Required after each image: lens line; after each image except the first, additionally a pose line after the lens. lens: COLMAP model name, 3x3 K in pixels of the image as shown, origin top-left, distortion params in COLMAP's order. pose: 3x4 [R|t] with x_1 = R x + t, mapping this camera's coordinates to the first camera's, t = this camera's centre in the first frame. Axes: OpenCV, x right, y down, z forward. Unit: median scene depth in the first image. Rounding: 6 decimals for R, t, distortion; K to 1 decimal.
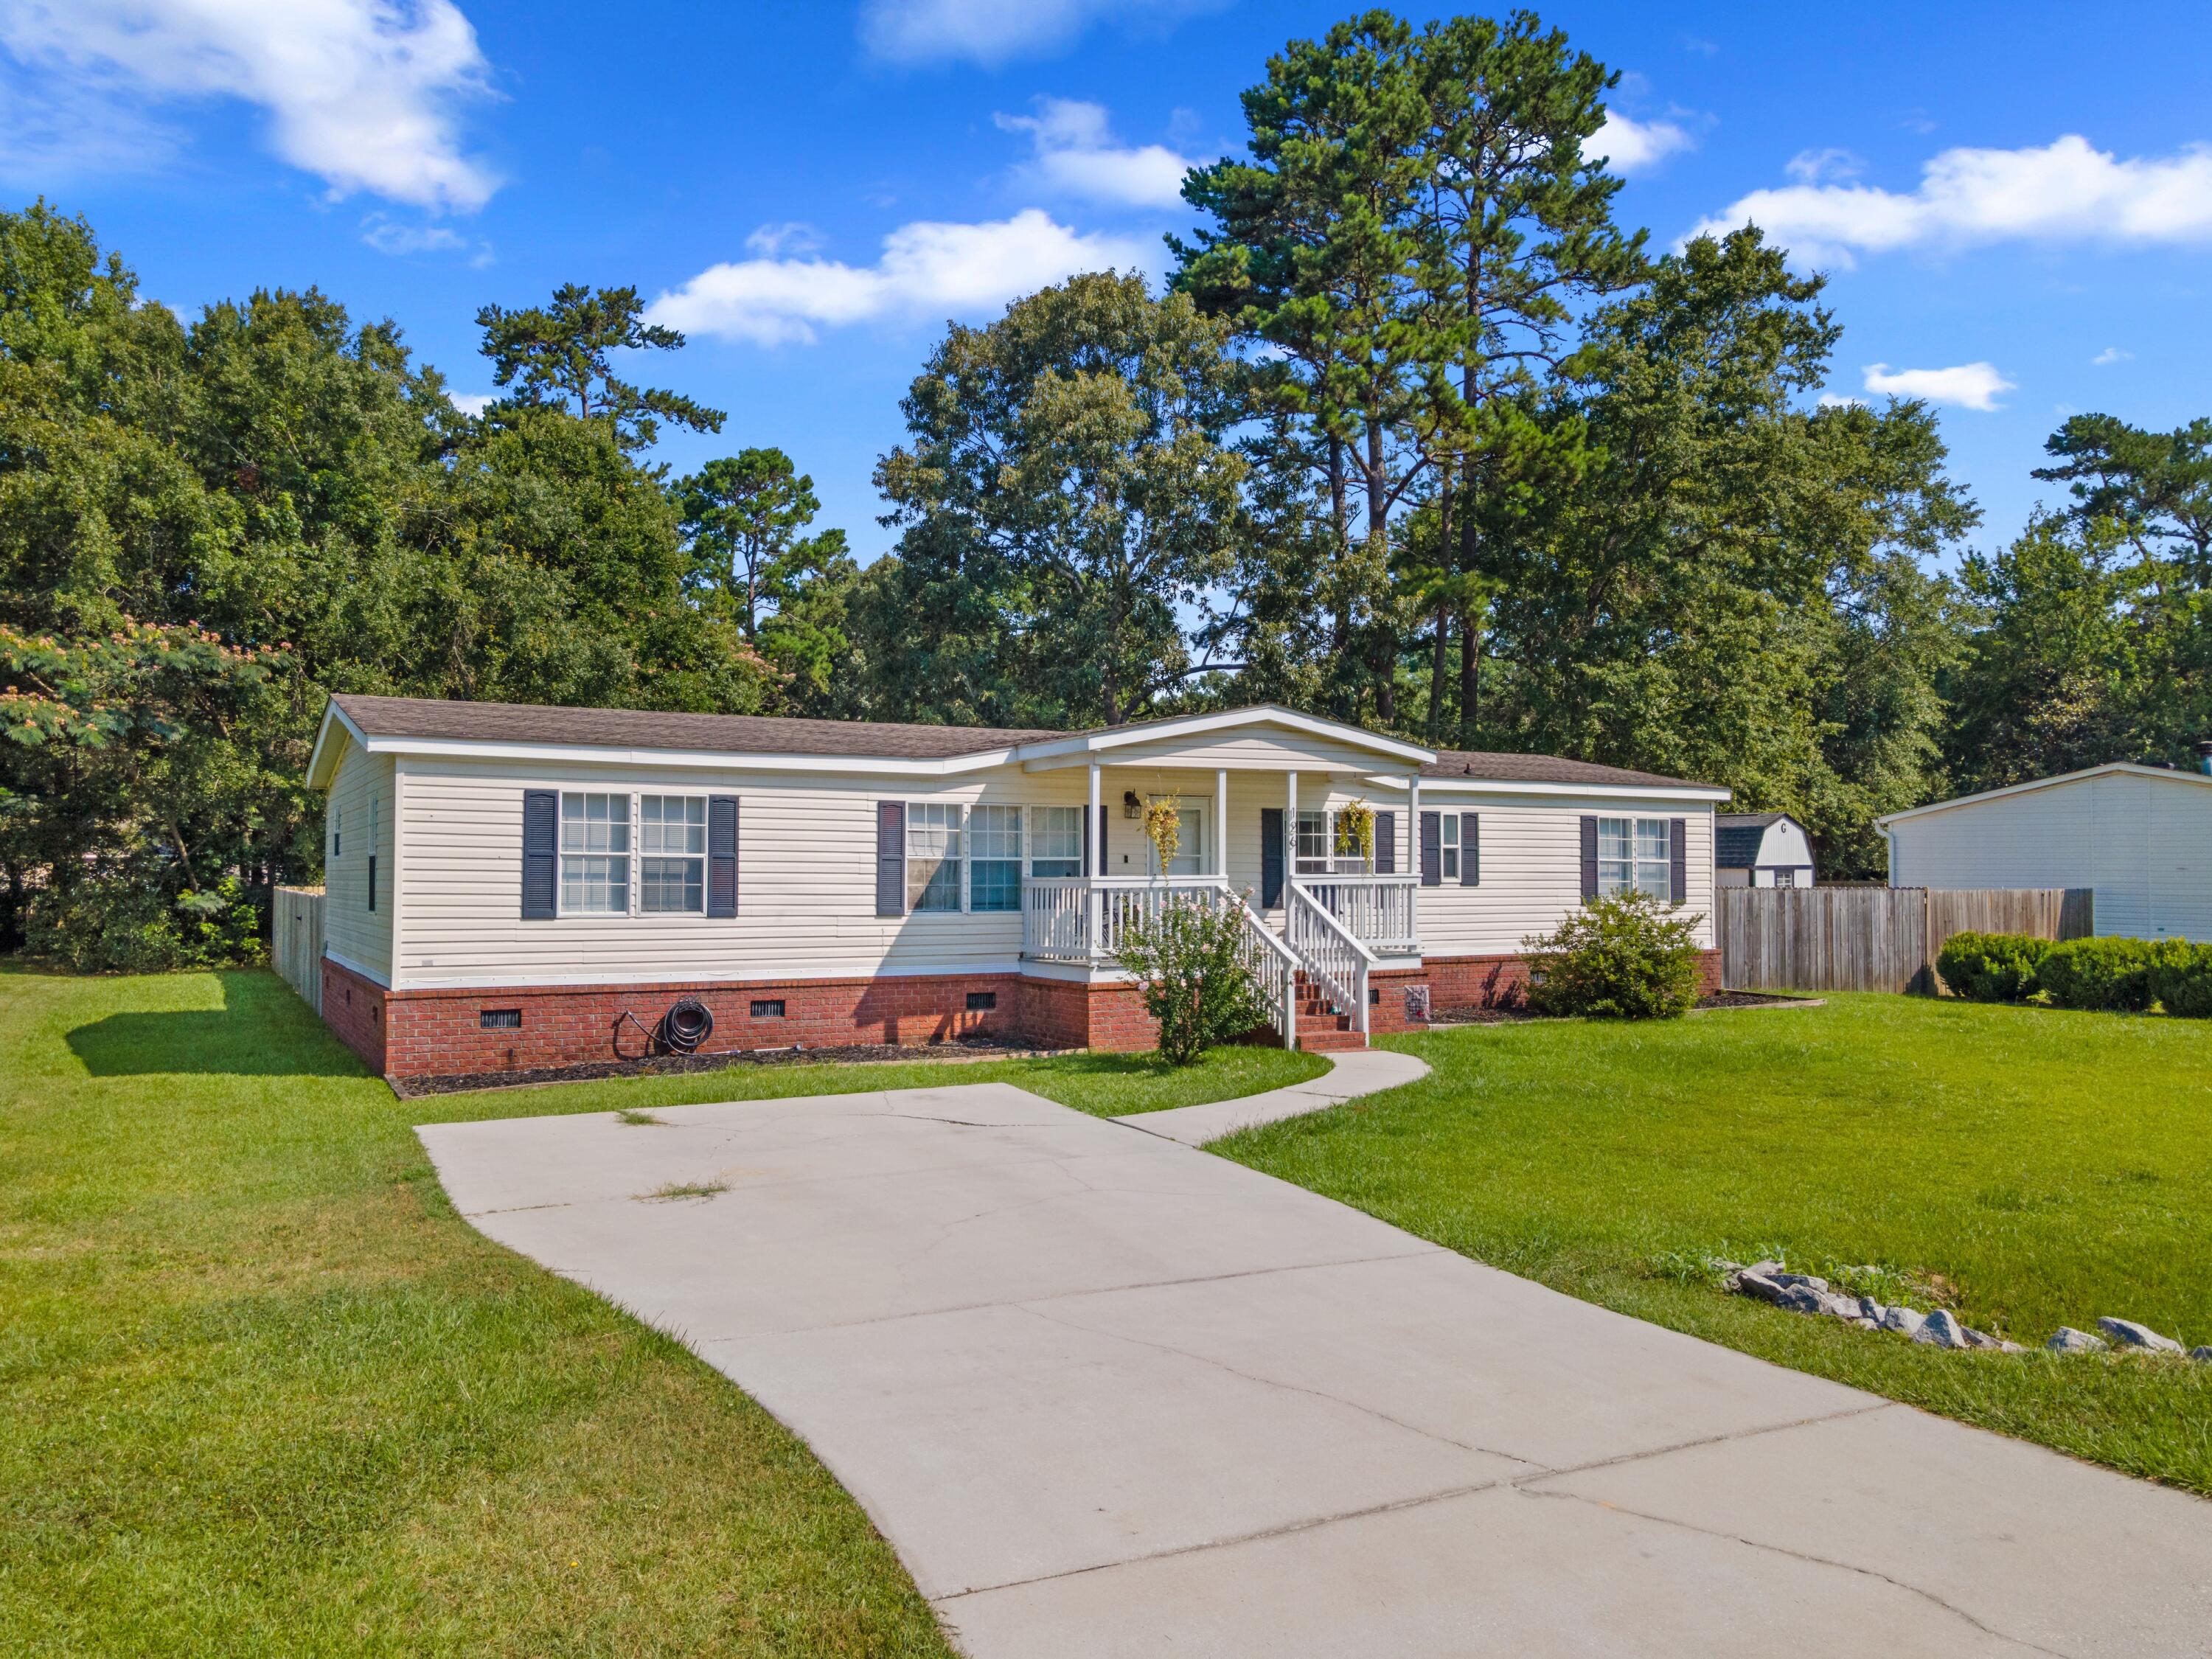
lens RADIAL K [[1566.5, 0, 1106.0], [0, 1566.5, 829.5], [0, 0, 1]] dist [0.006249, 0.002787]
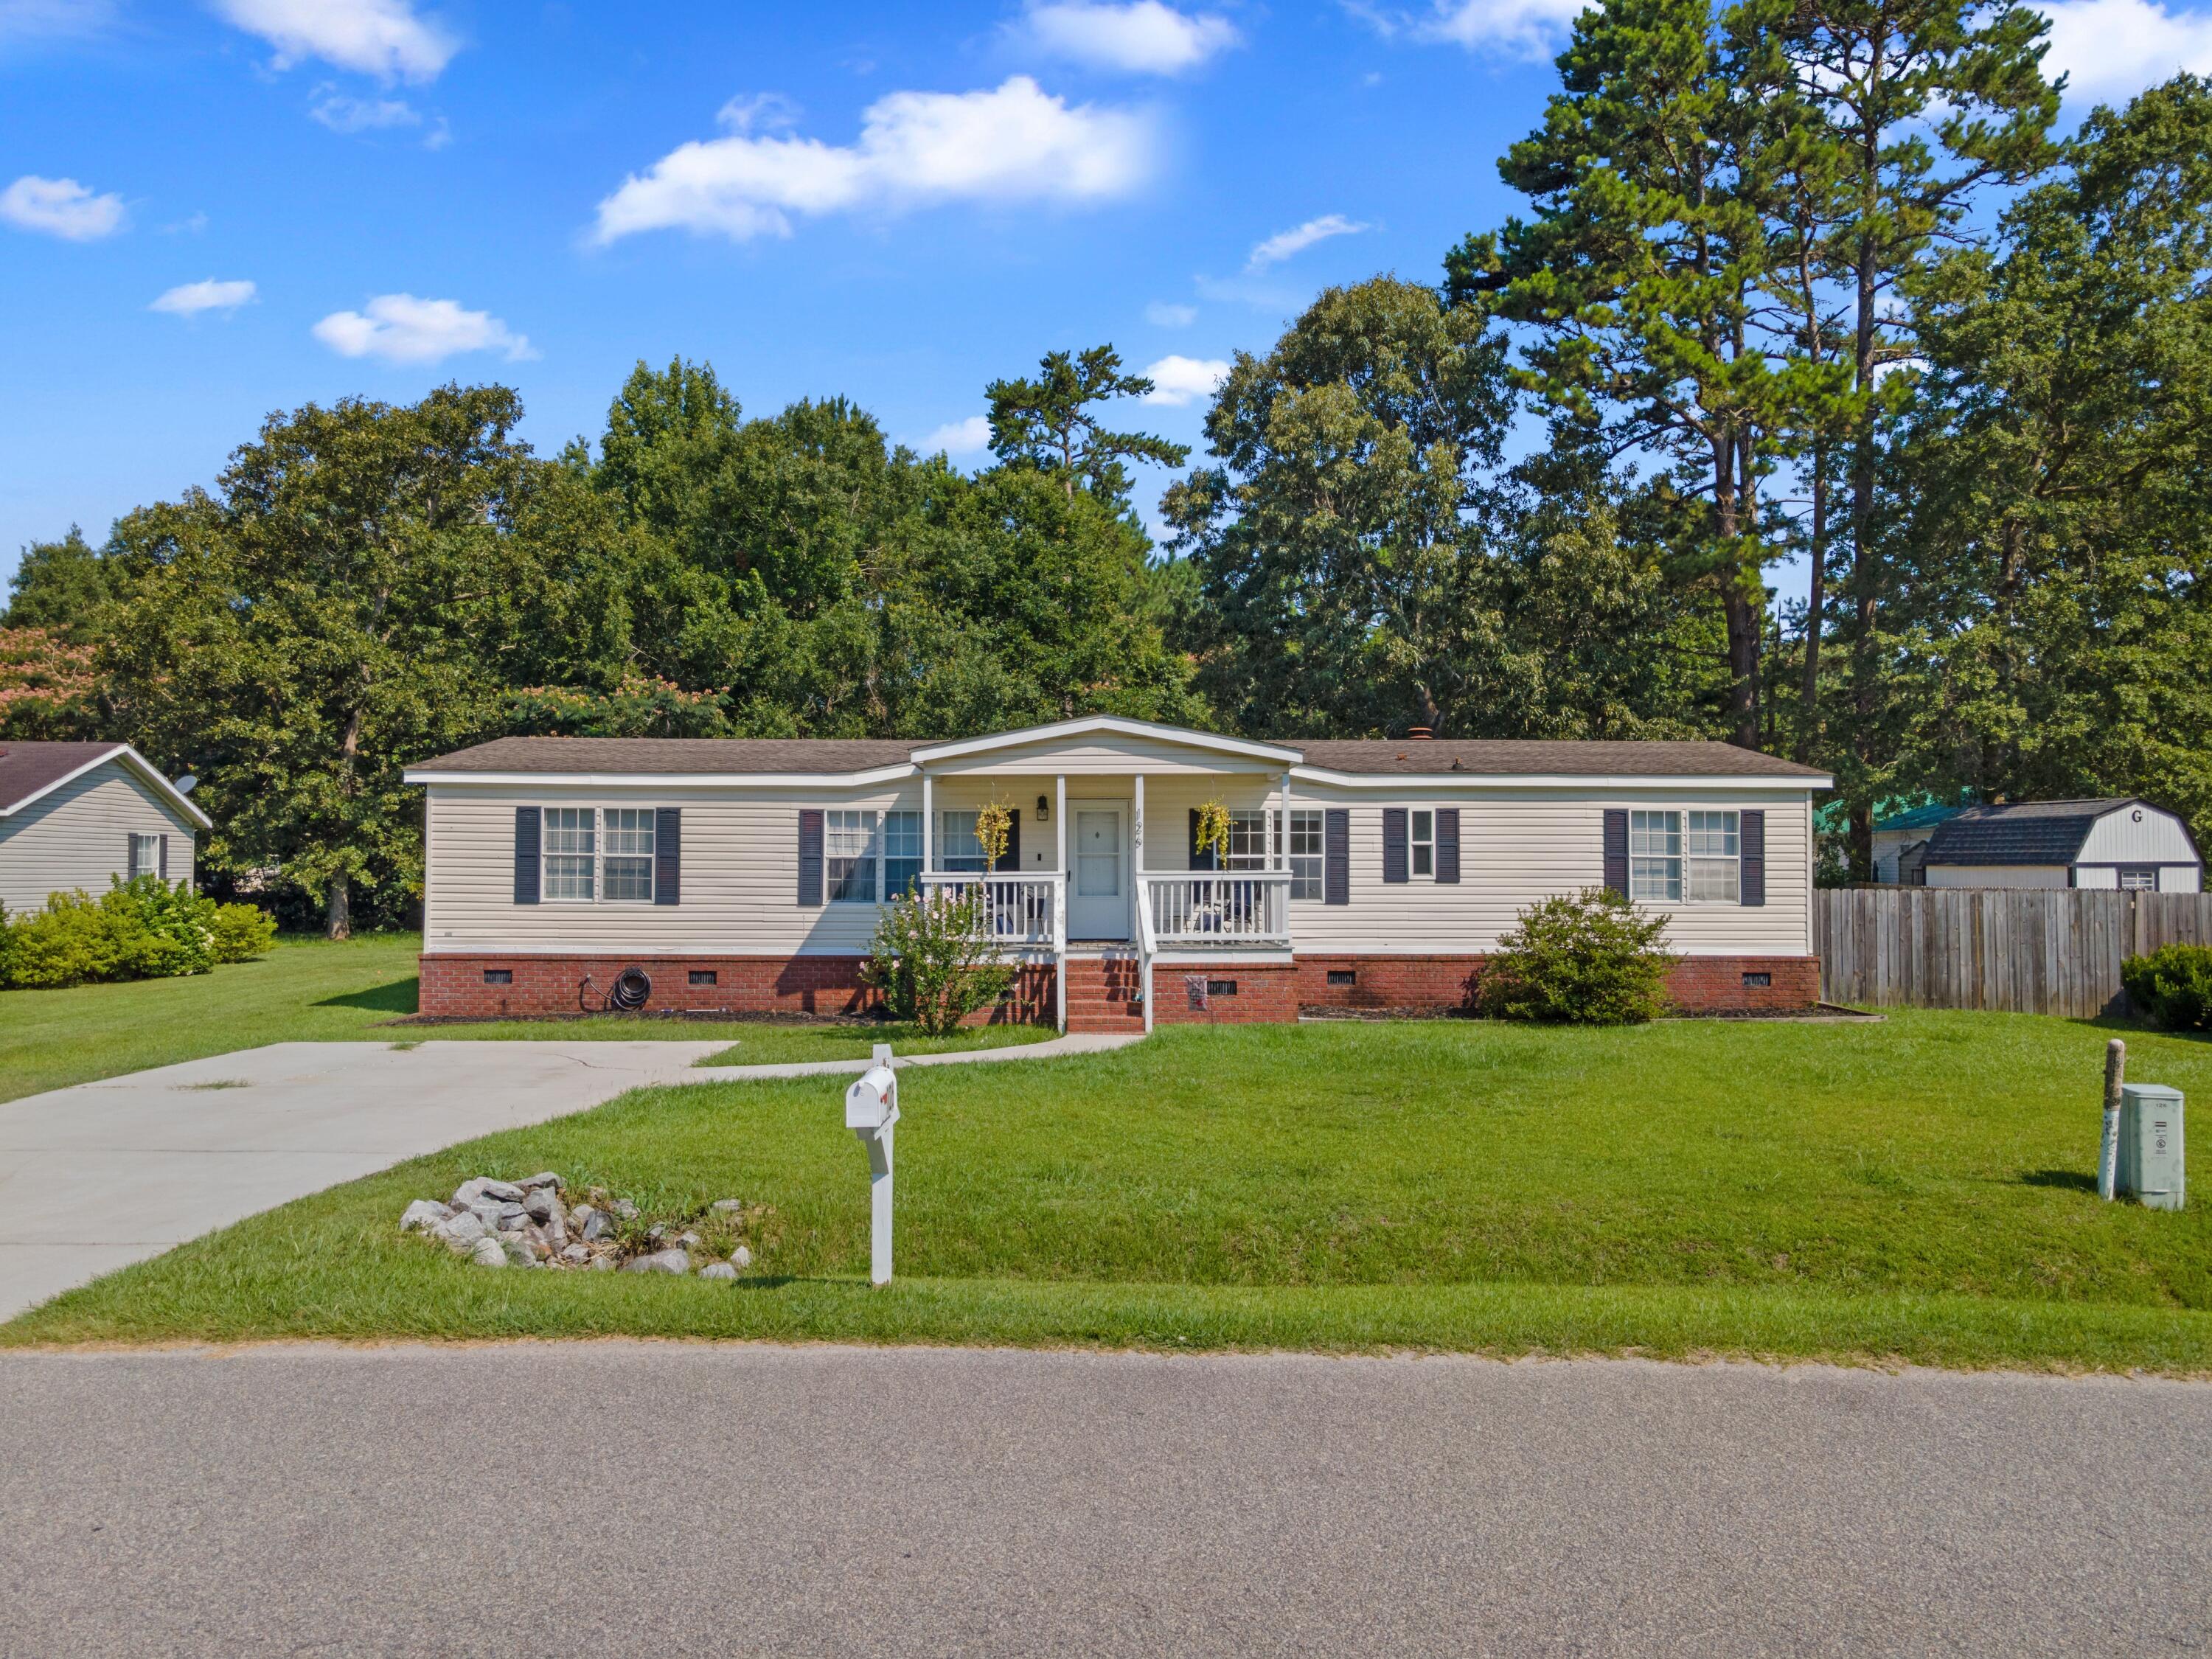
lens RADIAL K [[1566.5, 0, 1106.0], [0, 1566.5, 829.5], [0, 0, 1]] dist [0.006249, 0.002787]
pose [[0.884533, -0.011632, -0.466332, 0.610877], [0.011723, 0.999928, -0.002705, 0.003142], [0.466330, -0.003074, 0.884606, 0.041910]]
